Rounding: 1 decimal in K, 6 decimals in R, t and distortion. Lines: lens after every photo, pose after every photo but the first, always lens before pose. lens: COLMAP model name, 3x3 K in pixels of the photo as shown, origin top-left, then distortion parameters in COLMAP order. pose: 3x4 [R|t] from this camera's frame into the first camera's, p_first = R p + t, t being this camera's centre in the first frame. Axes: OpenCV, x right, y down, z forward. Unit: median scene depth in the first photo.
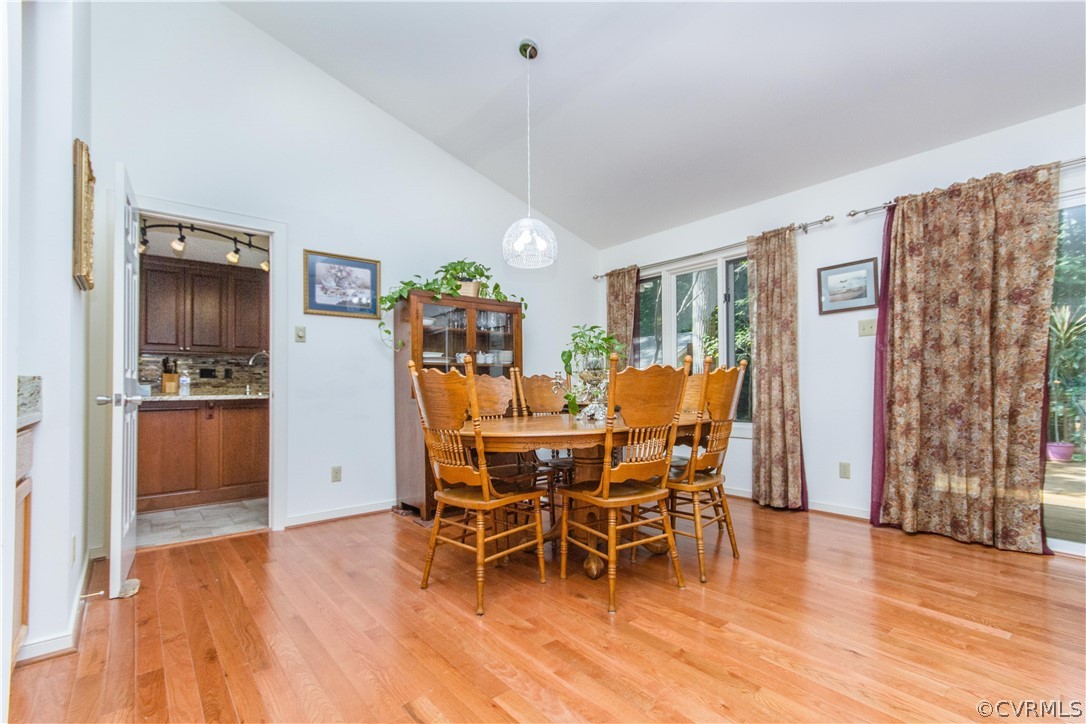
lens RADIAL K [[509.4, 0, 545.4], [0, 509.4, 383.7], [0, 0, 1]] dist [0.000653, 0.000118]
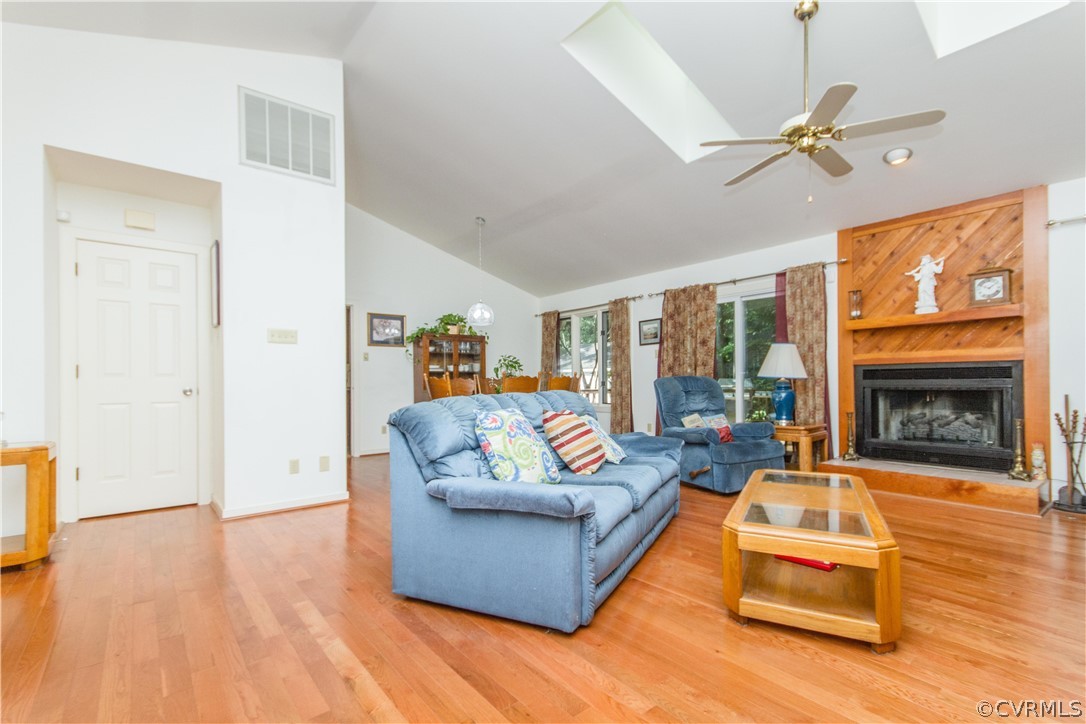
lens RADIAL K [[509.4, 0, 545.4], [0, 509.4, 383.7], [0, 0, 1]] dist [0.000653, 0.000118]
pose [[0.999993, 0.000697, -0.003767, 0.192429], [-0.000674, 0.999980, 0.006297, -0.006452], [0.003771, -0.006295, 0.999973, -0.862579]]
